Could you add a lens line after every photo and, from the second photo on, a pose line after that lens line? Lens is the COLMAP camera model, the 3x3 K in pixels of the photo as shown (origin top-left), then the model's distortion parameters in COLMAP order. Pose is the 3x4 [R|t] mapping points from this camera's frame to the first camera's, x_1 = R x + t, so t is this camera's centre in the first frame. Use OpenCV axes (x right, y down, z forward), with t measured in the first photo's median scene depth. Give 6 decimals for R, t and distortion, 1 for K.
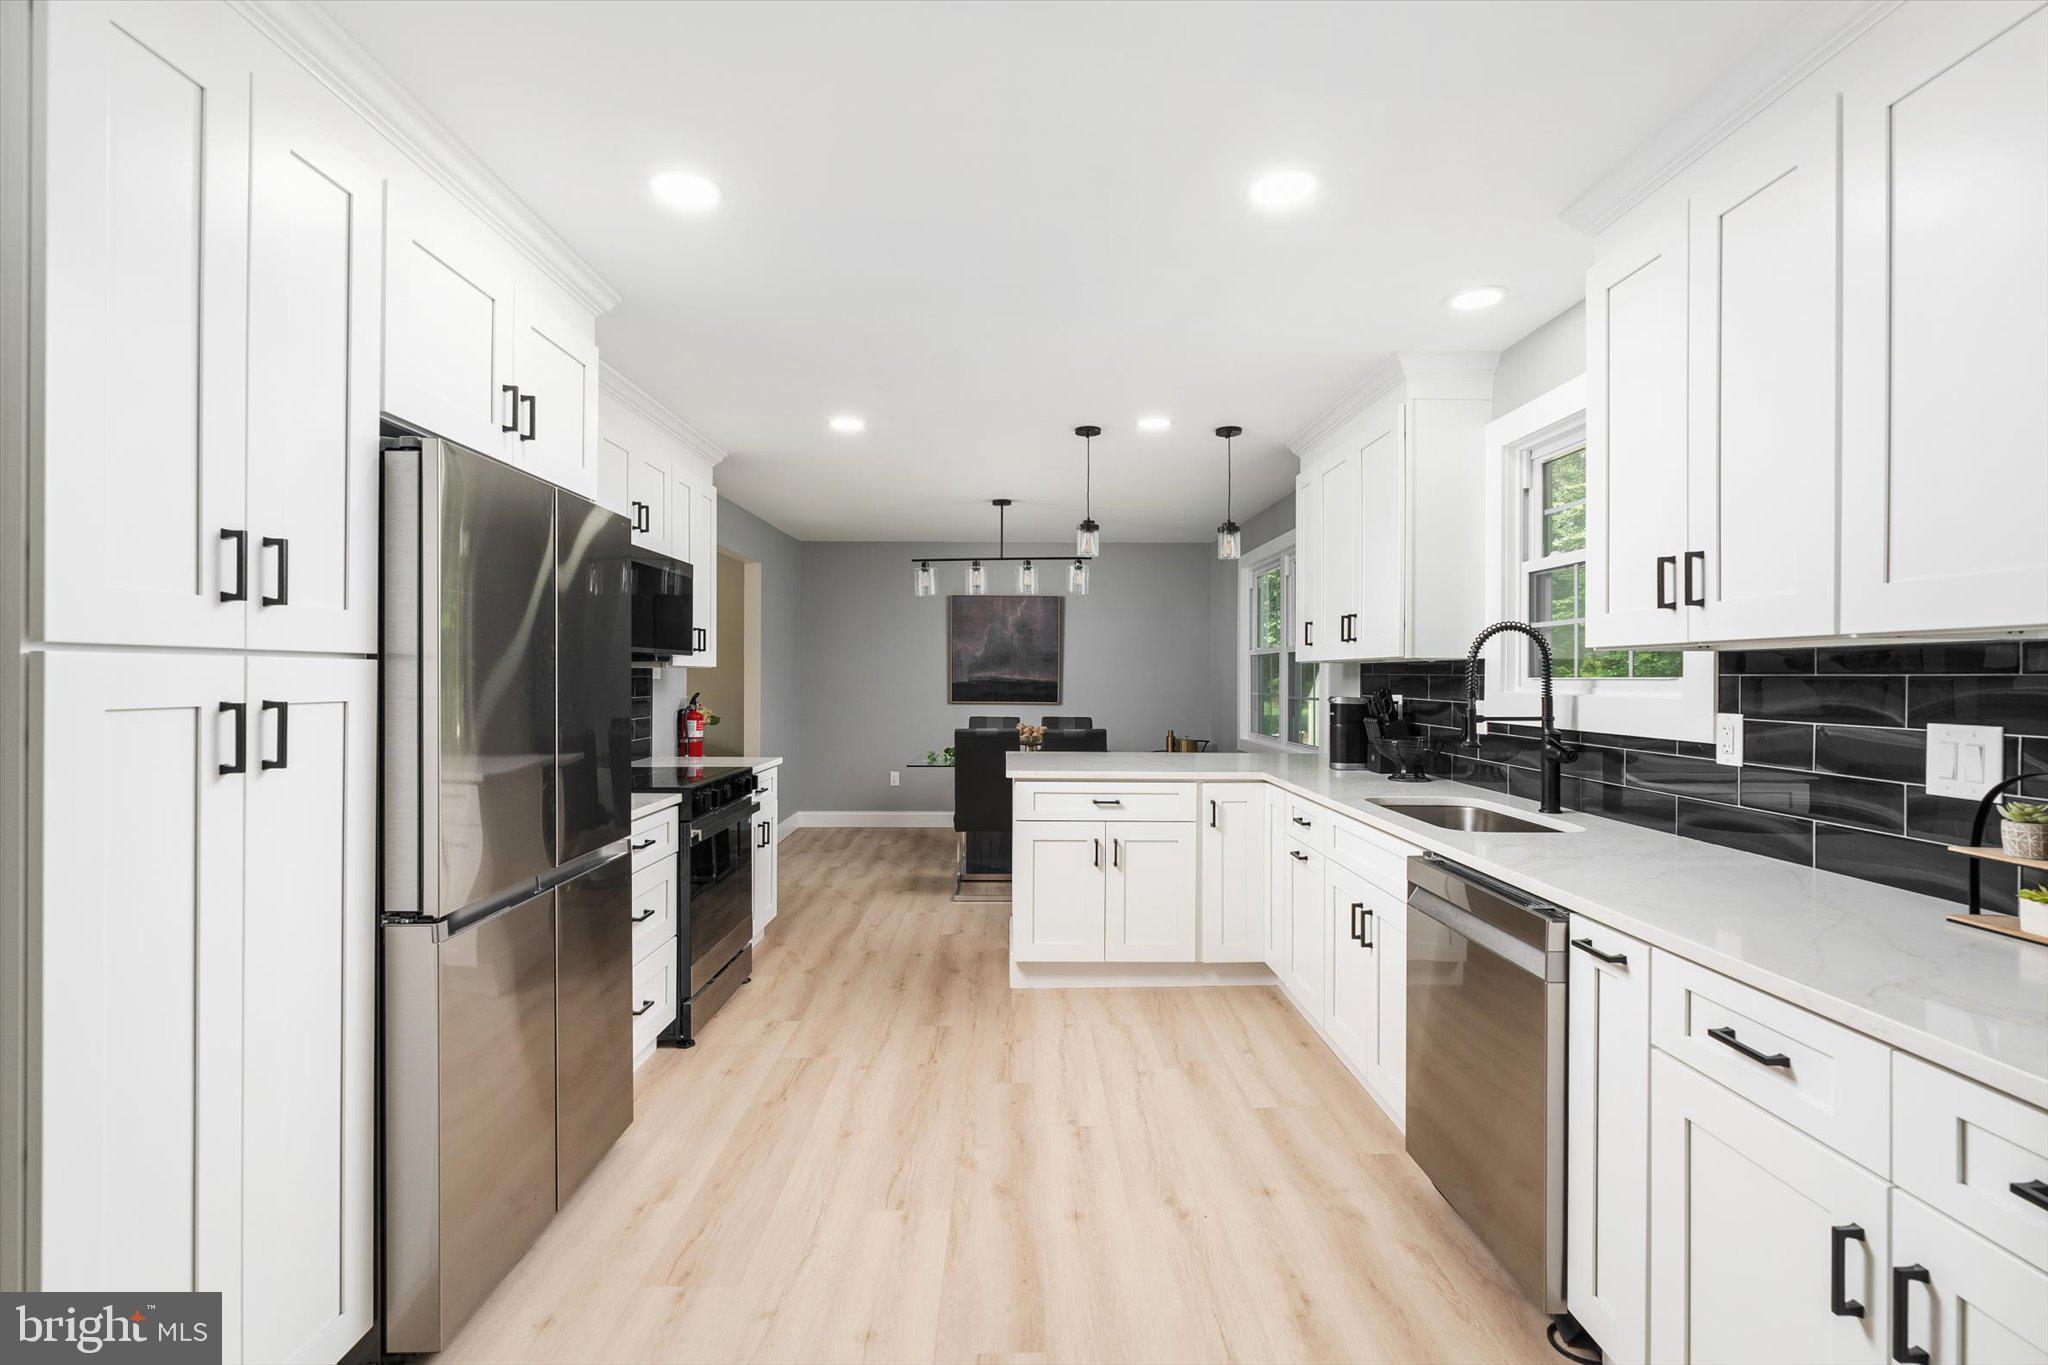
lens RADIAL K [[931.9, 0, 1021.3], [0, 931.9, 672.1], [0, 0, 1]] dist [-0.004019, 0.002792]
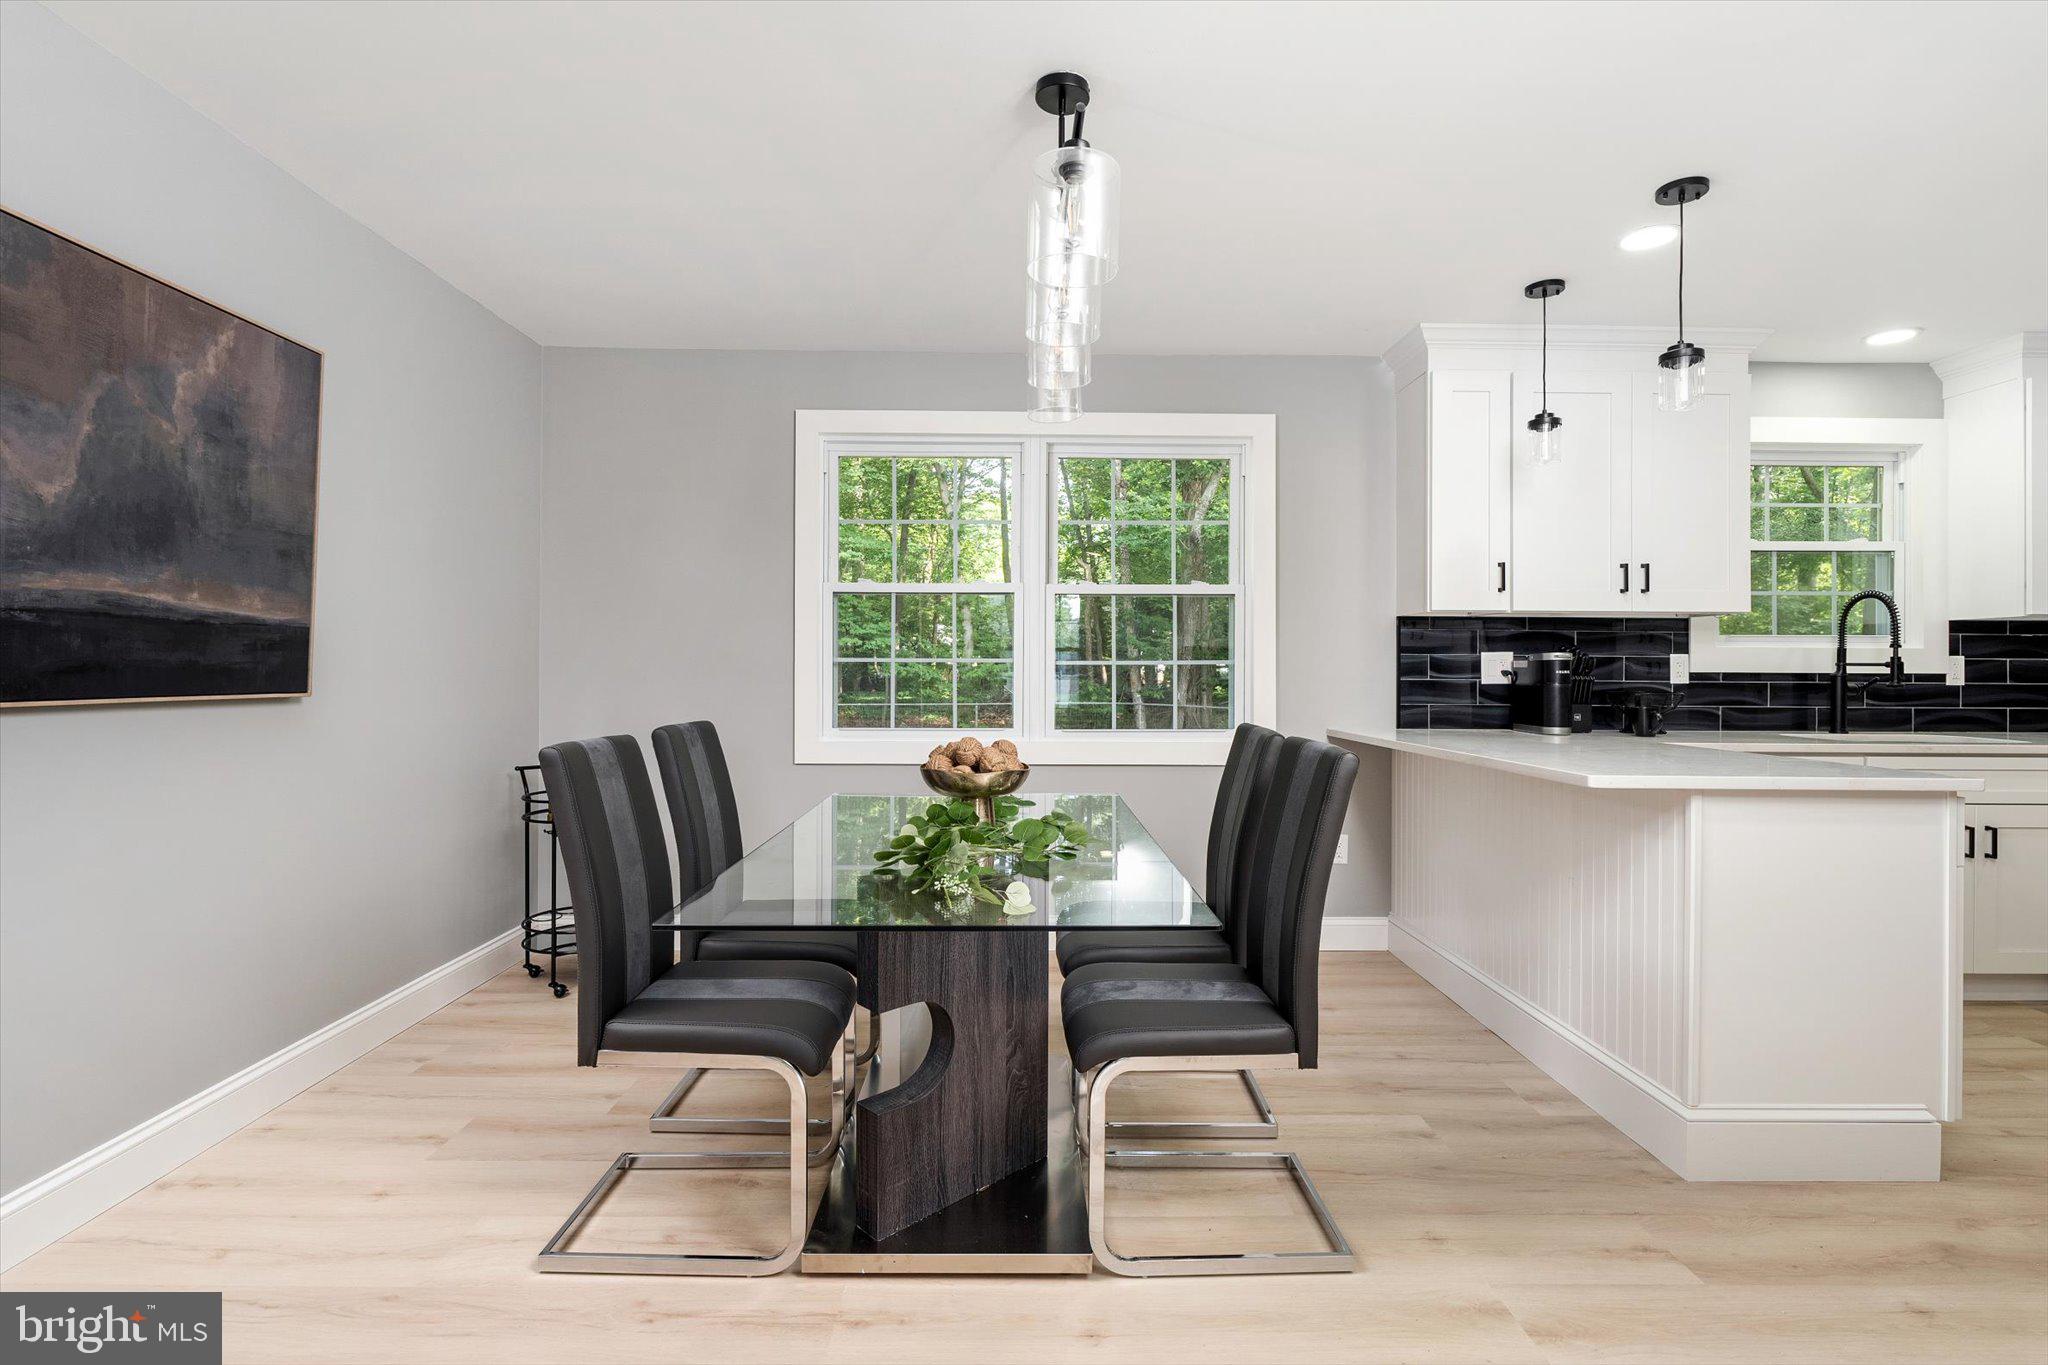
lens RADIAL K [[931.9, 0, 1026.4], [0, 931.9, 673.1], [0, 0, 1]] dist [-0.004019, 0.002792]
pose [[-0.005972, -0.007689, 0.999953, -0.753569], [-0.007933, 0.999939, 0.007641, 0.058761], [-0.999951, -0.007887, -0.006032, 2.103054]]
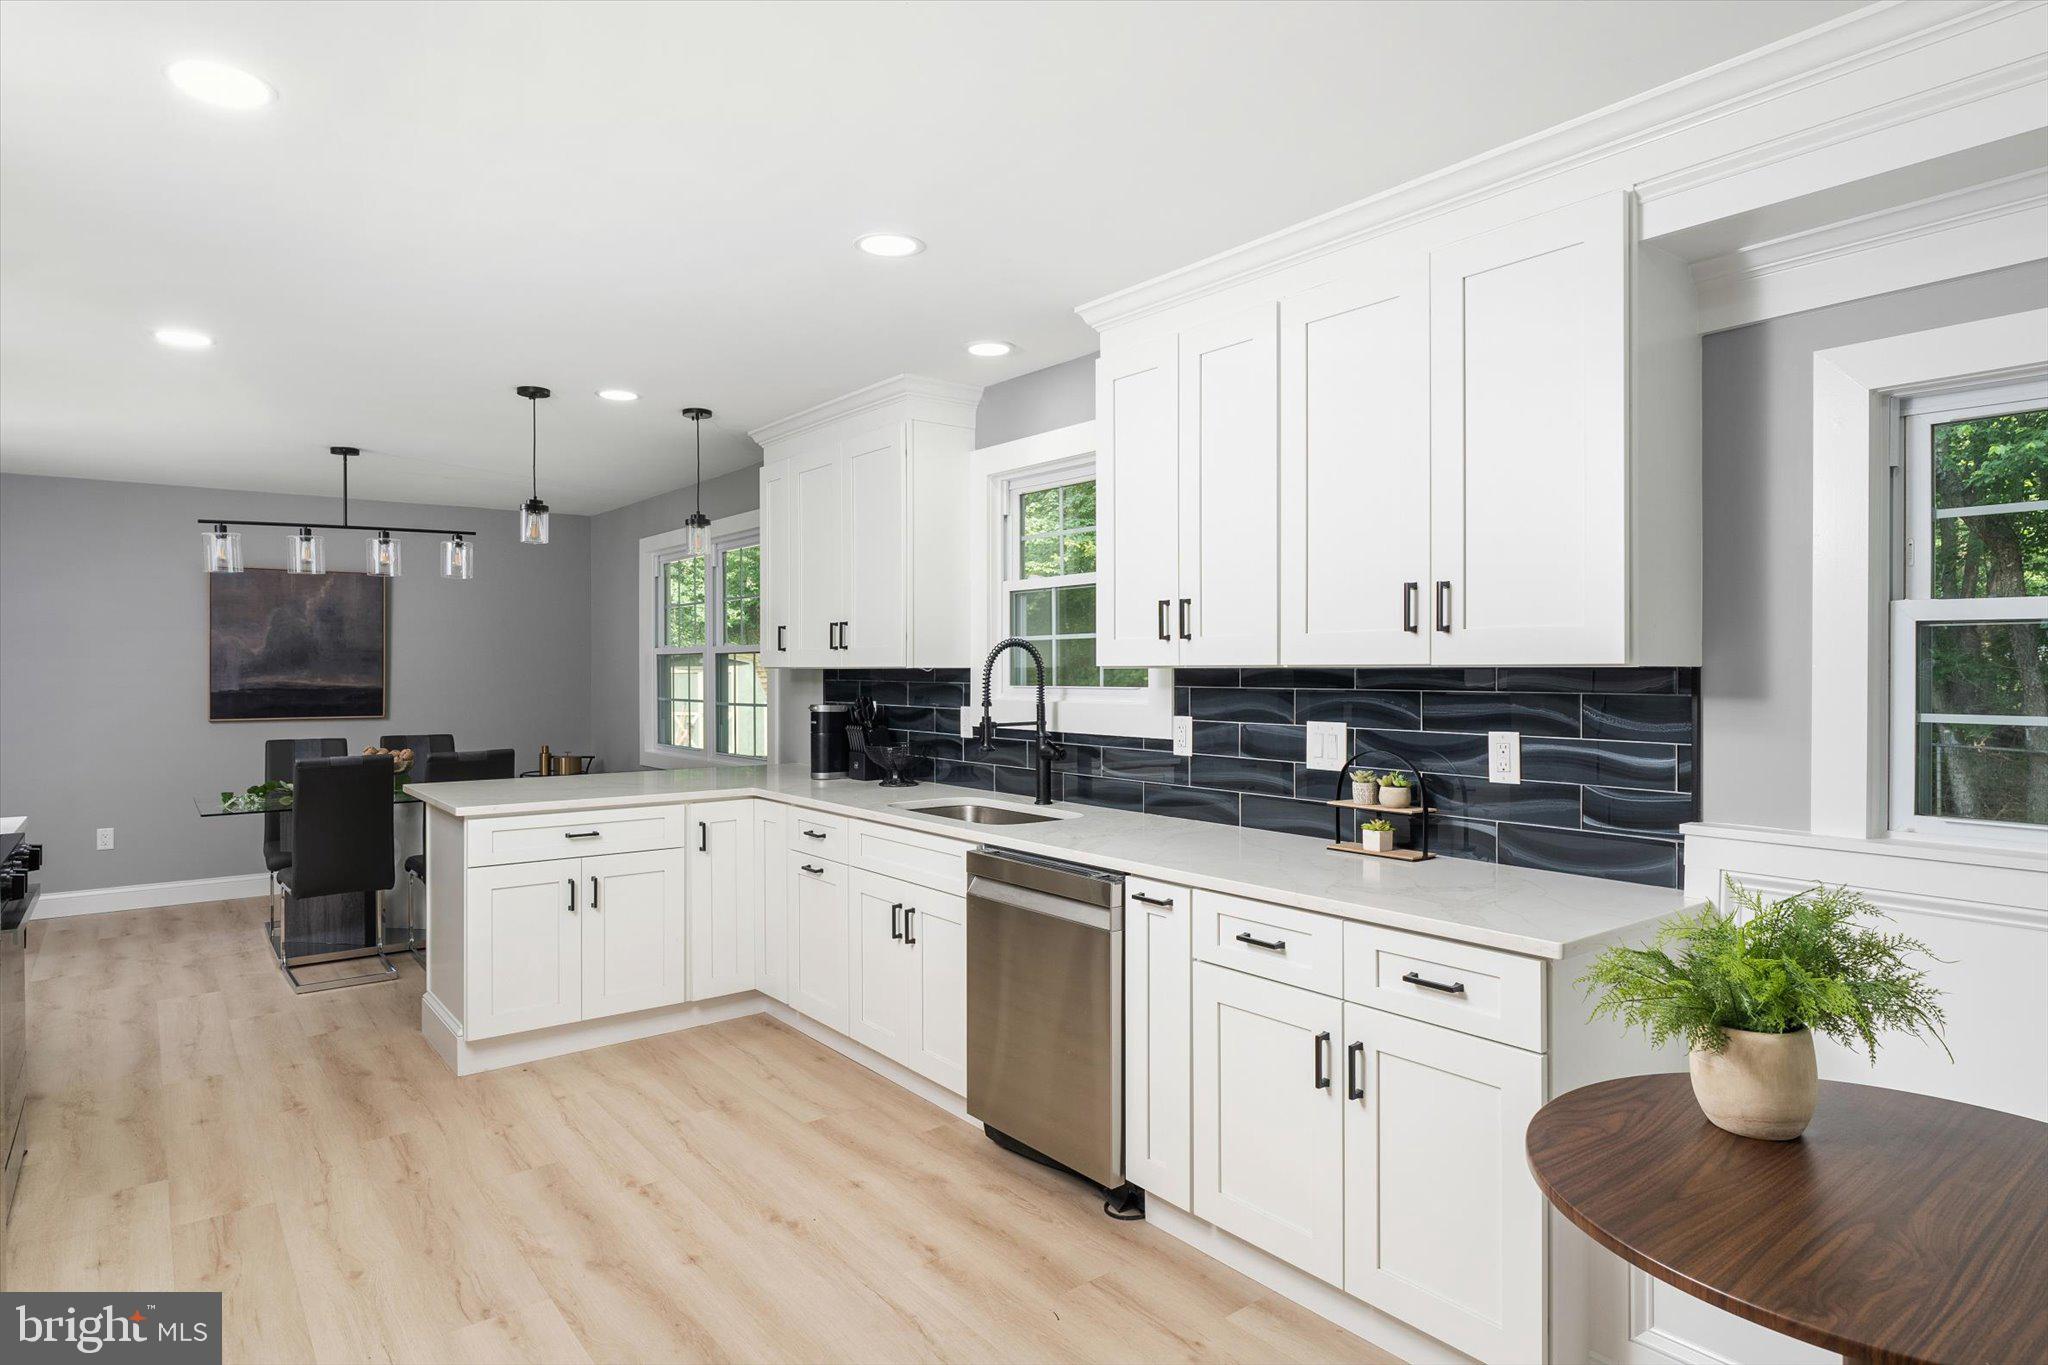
lens RADIAL K [[1153.2, 0, 1018.0], [0, 1153.2, 670.7], [0, 0, 1]] dist [-0.003733, 0.004704]
pose [[0.798663, -0.007028, 0.601737, -0.303762], [0.003237, 0.999968, 0.007382, -0.024395], [-0.601769, -0.003948, 0.798660, -0.119004]]
